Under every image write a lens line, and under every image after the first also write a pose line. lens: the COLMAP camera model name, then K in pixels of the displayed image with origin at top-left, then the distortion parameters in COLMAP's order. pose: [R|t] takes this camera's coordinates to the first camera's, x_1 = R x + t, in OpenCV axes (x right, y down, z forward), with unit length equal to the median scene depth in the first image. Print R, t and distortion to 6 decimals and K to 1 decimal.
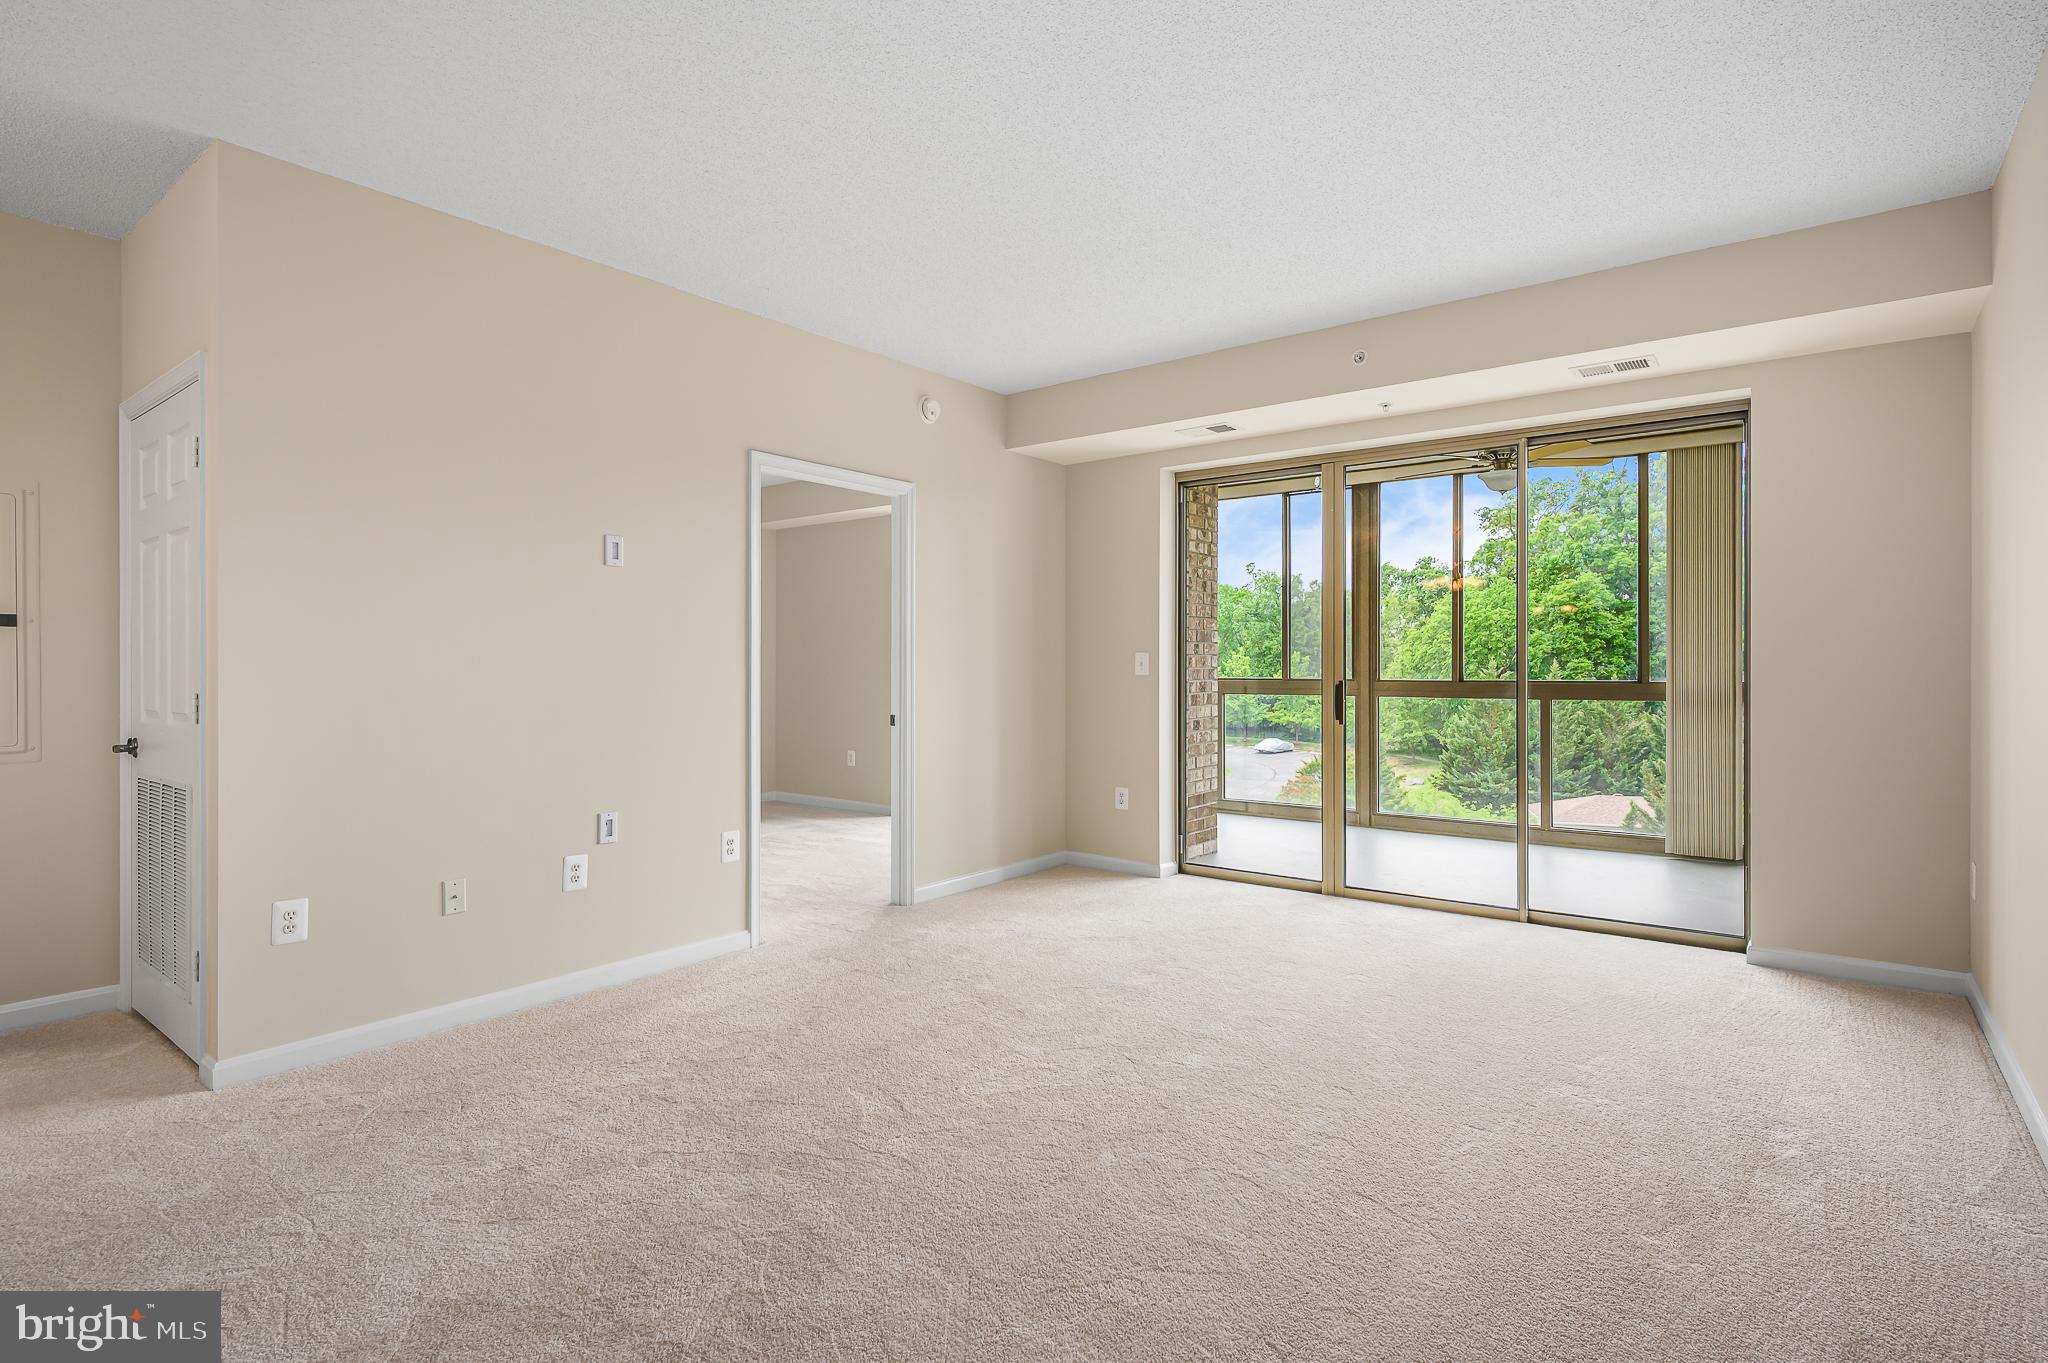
lens RADIAL K [[1007.2, 0, 1028.4], [0, 1007.2, 671.5], [0, 0, 1]] dist [-0.001960, -0.000389]
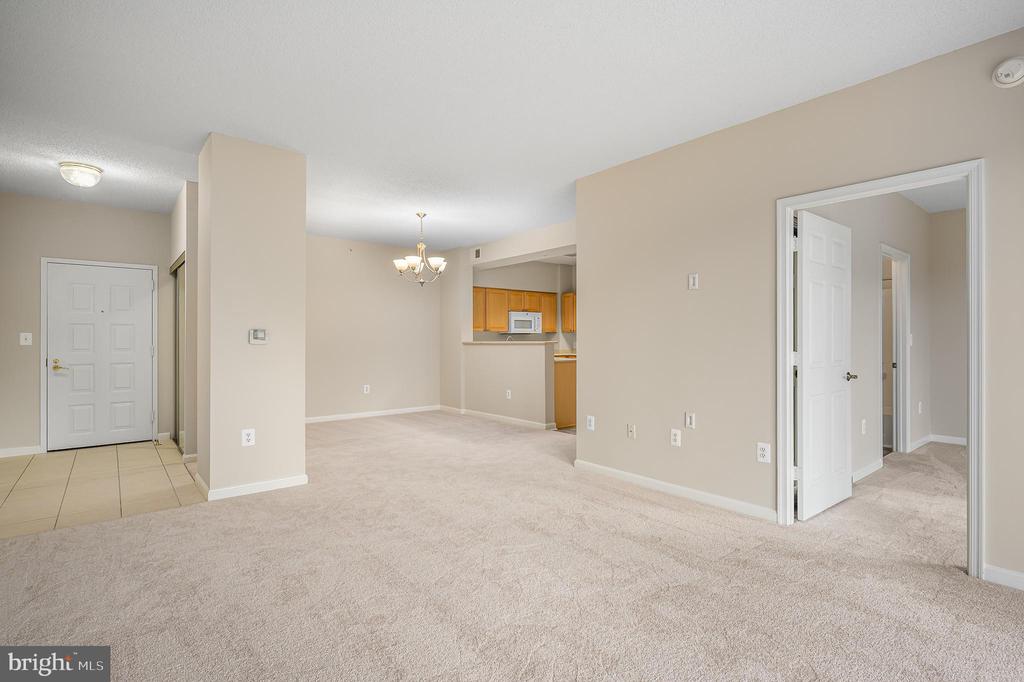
lens RADIAL K [[493.7, 0, 513.6], [0, 493.7, 337.0], [0, 0, 1]] dist [0.000001, -0.000027]
pose [[-0.230698, -0.002238, -0.973023, 0.440405], [-0.003614, 0.999992, -0.001444, -0.005649], [0.973019, 0.003183, -0.230704, 0.626458]]
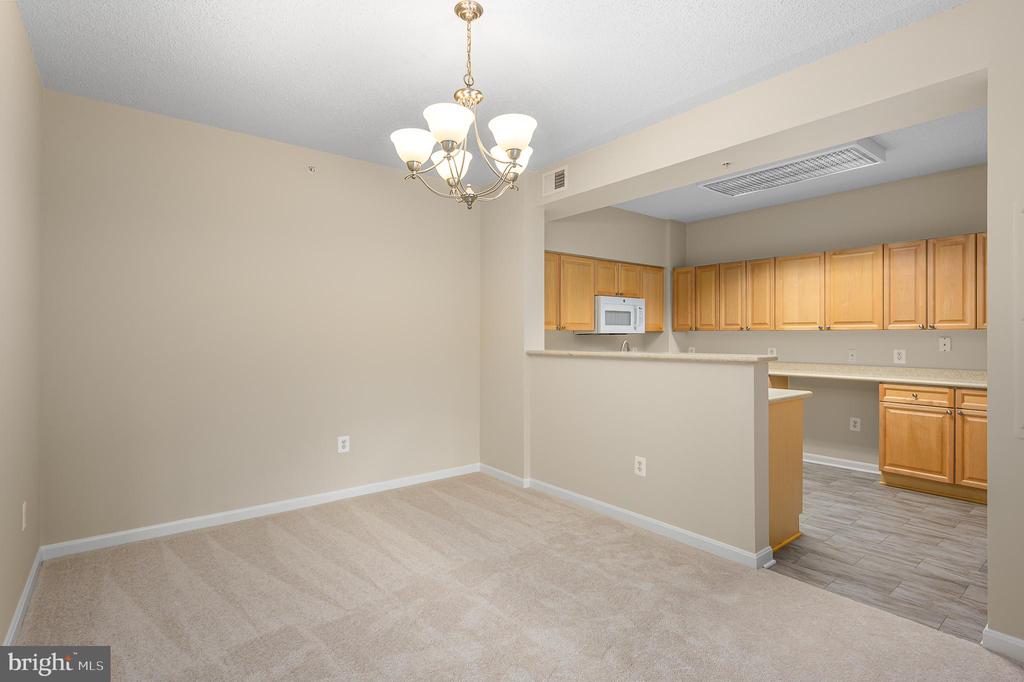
lens RADIAL K [[497.4, 0, 516.9], [0, 497.4, 334.4], [0, 0, 1]] dist [0.002365, 0.000256]
pose [[-0.242138, 0.000402, -0.970242, -0.212488], [-0.005295, 0.999984, 0.001735, -0.020029], [0.970227, 0.005557, -0.242132, 0.303579]]
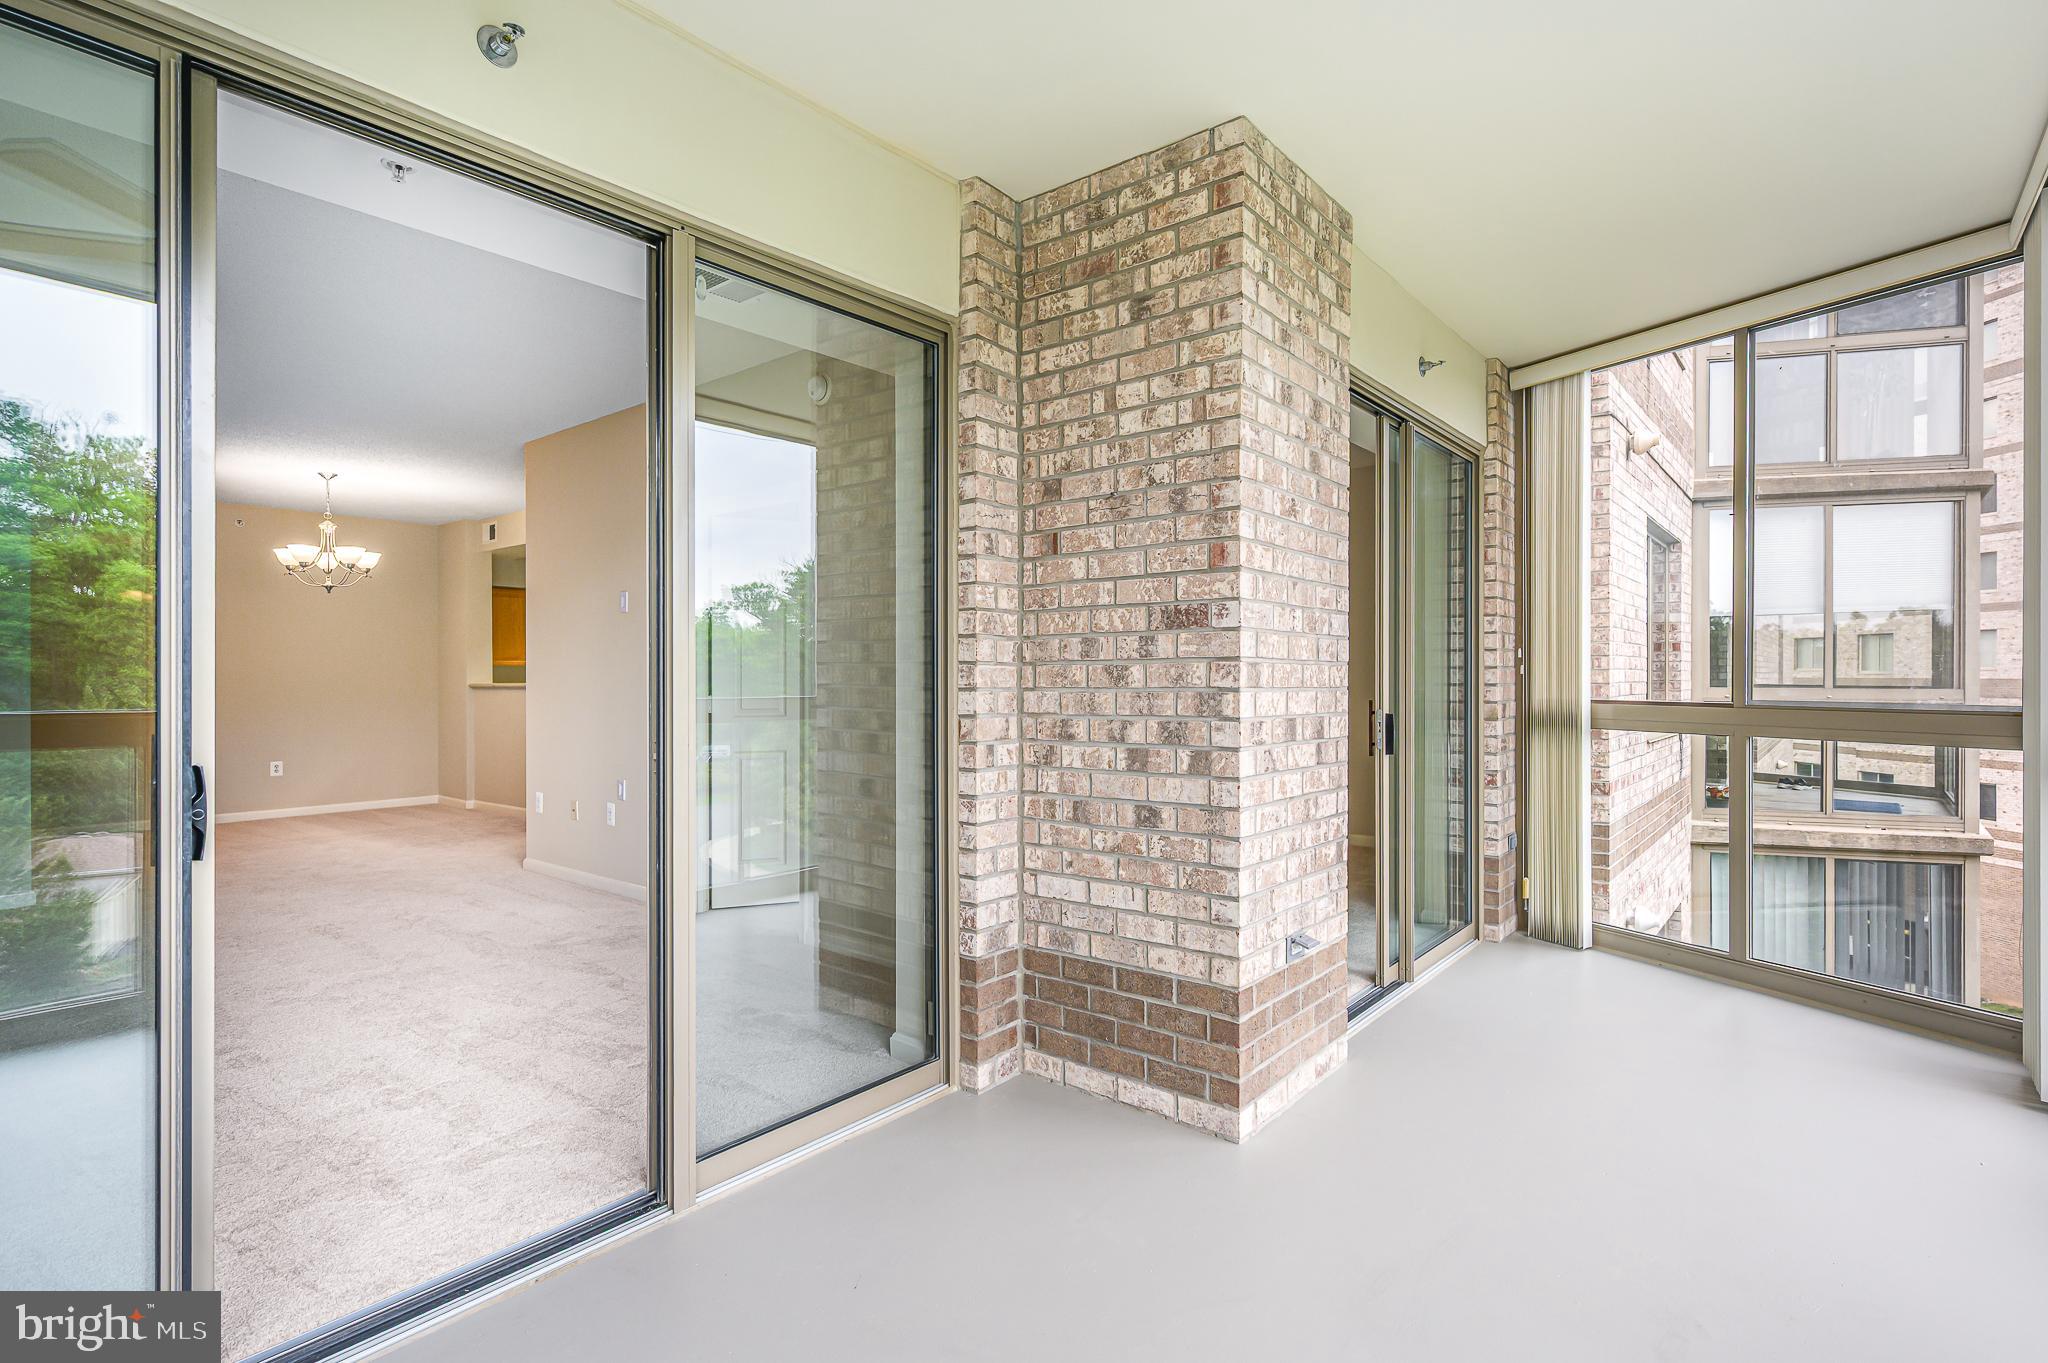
lens RADIAL K [[1001.6, 0, 1028.7], [0, 1001.6, 676.9], [0, 0, 1]] dist [-0.002553, -0.000088]
pose [[-0.029944, 0.002795, -0.999548, 0.744910], [-0.002559, 0.999993, 0.002873, -0.012311], [0.999548, 0.002644, -0.029937, 1.167275]]
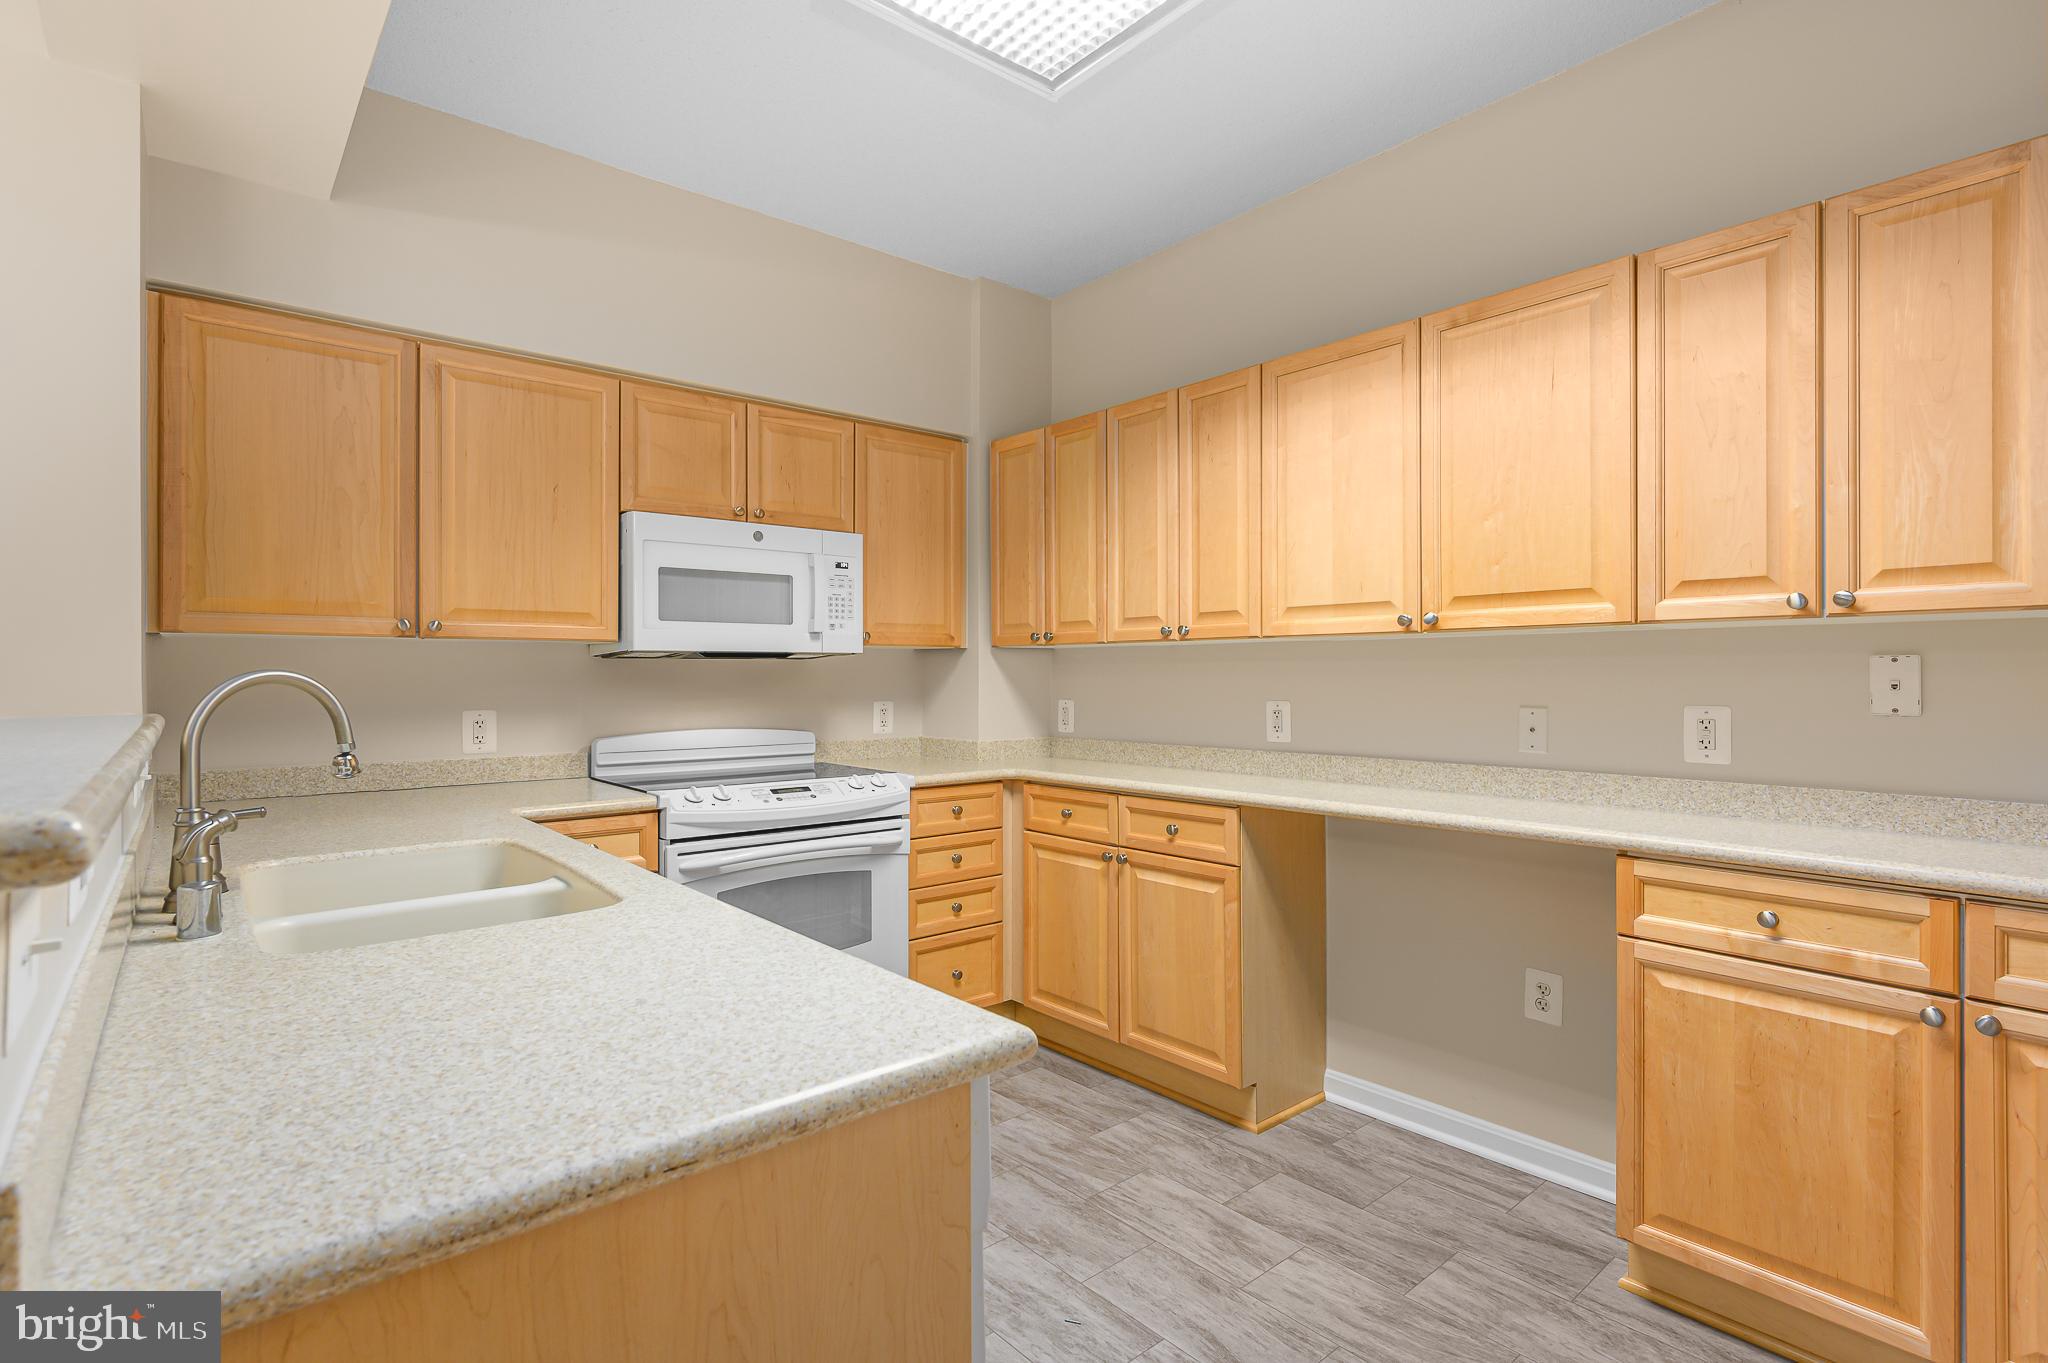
lens RADIAL K [[994.9, 0, 1028.3], [0, 994.9, 673.9], [0, 0, 1]] dist [0.002538, 0.000014]
pose [[-0.207492, 0.002420, -0.978234, -0.737271], [-0.001666, 0.999995, 0.002827, -0.010496], [0.978235, 0.002216, -0.207487, 0.543853]]
